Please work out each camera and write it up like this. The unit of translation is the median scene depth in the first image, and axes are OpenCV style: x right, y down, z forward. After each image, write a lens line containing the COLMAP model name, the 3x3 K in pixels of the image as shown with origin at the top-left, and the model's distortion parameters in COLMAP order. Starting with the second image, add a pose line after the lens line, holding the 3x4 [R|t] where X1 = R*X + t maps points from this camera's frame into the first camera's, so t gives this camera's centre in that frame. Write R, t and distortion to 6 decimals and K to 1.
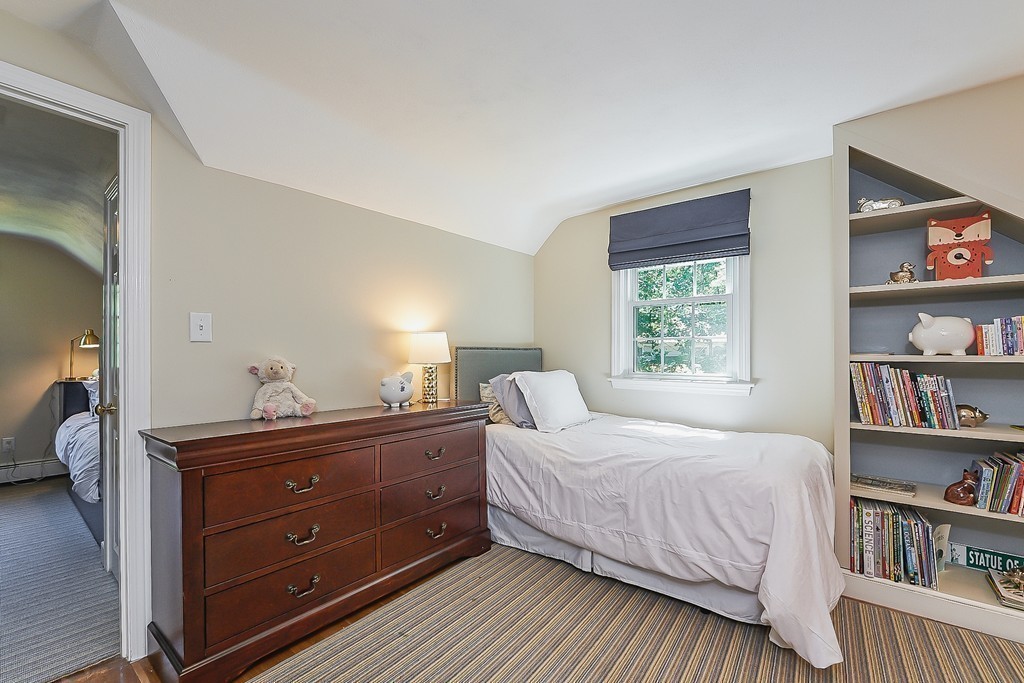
lens RADIAL K [[424.4, 0, 513.4], [0, 424.4, 355.6], [0, 0, 1]] dist [-0.010015, 0.000007]
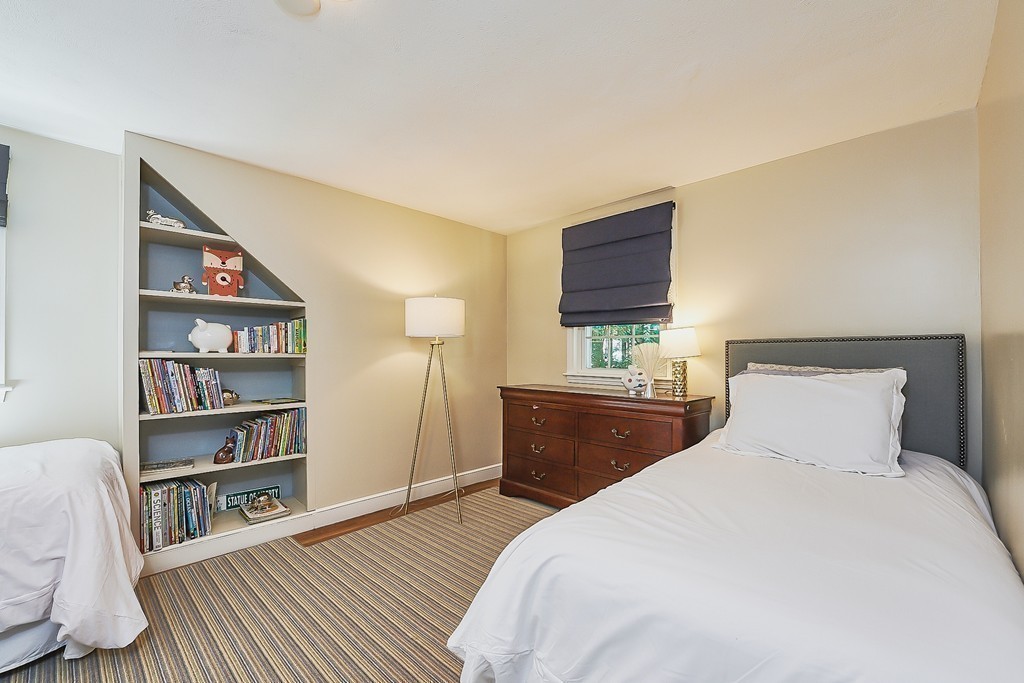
lens RADIAL K [[424.4, 0, 513.4], [0, 424.4, 355.6], [0, 0, 1]] dist [-0.010015, 0.000007]
pose [[0.116474, -0.003988, 0.993186, -0.163239], [-0.003021, 0.999986, 0.004370, -0.000165], [-0.993189, -0.003509, 0.116460, -0.075104]]
